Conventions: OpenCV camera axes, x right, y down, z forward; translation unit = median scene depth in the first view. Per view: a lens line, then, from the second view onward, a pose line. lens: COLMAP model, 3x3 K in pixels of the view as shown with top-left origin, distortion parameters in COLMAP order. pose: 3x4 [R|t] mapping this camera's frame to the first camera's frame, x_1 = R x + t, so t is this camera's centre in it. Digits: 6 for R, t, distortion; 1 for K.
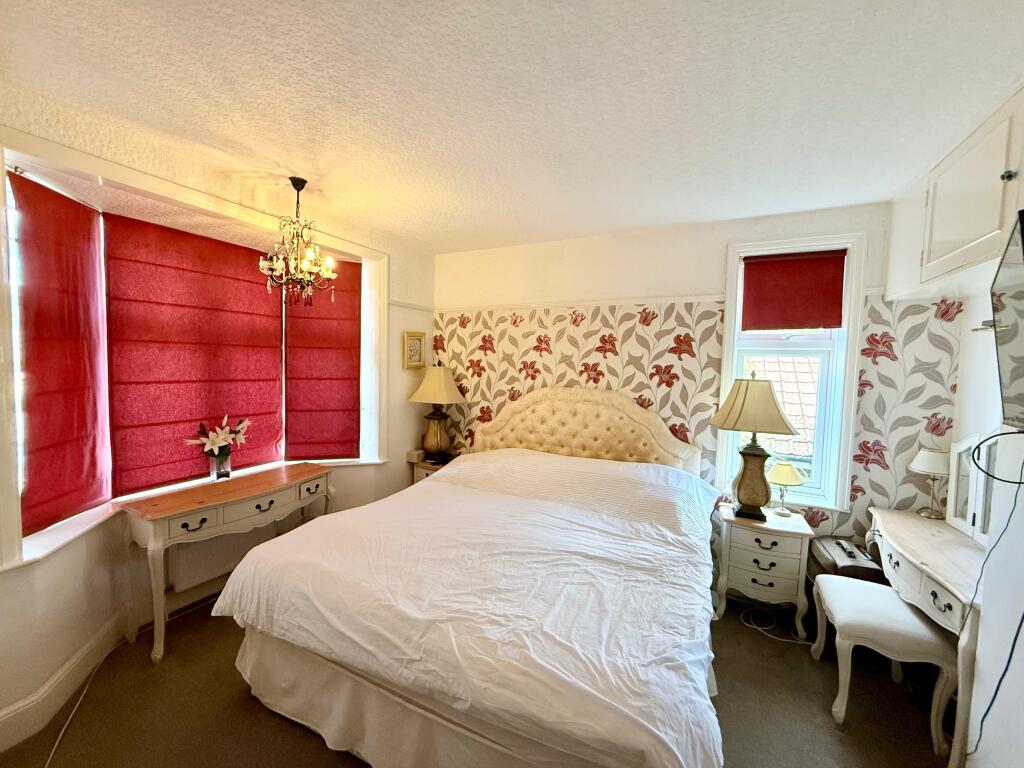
lens RADIAL K [[408.2, 0, 510.9], [0, 408.2, 382.2], [0, 0, 1]] dist [-0.000402, 0.000346]
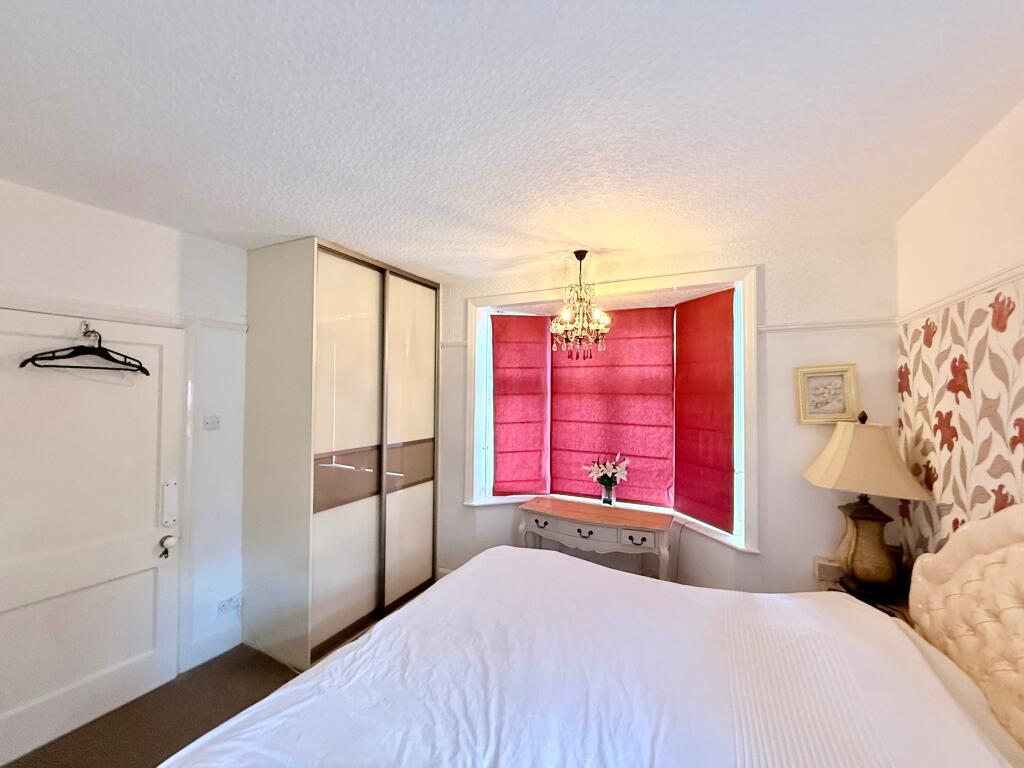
lens RADIAL K [[408.2, 0, 509.6], [0, 408.2, 384.4], [0, 0, 1]] dist [-0.000402, 0.000346]
pose [[-0.004602, -0.043914, -0.999025, 0.489194], [-0.063445, 0.997035, -0.043535, -0.045128], [0.997975, 0.063183, -0.007374, 0.654797]]
